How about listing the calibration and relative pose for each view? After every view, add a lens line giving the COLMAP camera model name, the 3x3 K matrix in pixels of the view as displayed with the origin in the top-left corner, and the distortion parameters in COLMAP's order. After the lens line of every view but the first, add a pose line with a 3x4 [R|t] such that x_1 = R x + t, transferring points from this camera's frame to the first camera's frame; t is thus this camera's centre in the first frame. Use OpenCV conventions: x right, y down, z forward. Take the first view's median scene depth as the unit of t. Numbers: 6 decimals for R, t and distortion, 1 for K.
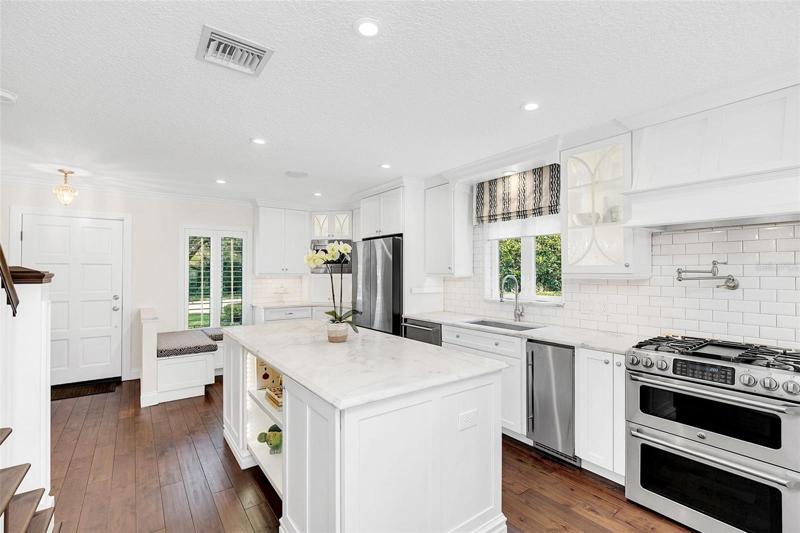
lens RADIAL K [[368.3, 0, 400.0], [0, 368.3, 266.5], [0, 0, 1]] dist [-0.002274, -0.000233]
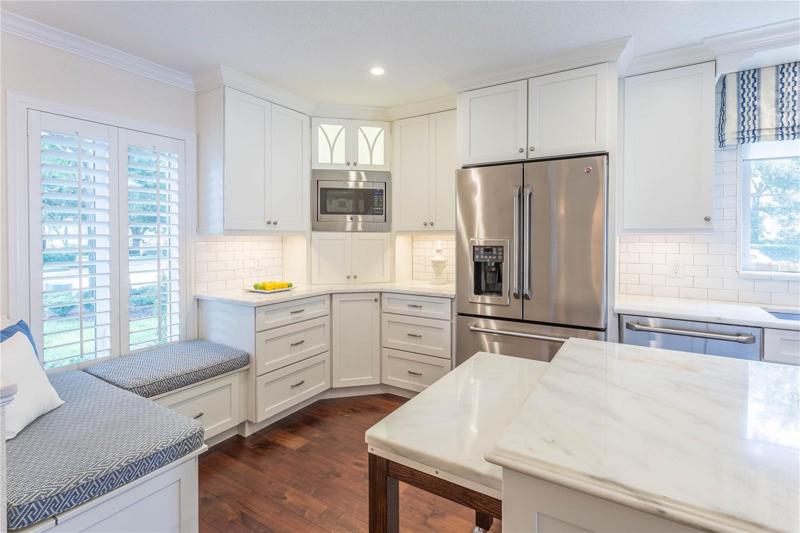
lens RADIAL K [[398.2, 0, 400.1], [0, 398.2, 237.4], [0, 0, 1]] dist [0.028165, 0.000117]
pose [[0.924581, -0.002082, 0.380981, -0.460217], [-0.007194, 0.999711, 0.022922, 0.018563], [-0.380919, -0.023934, 0.924299, 0.544694]]
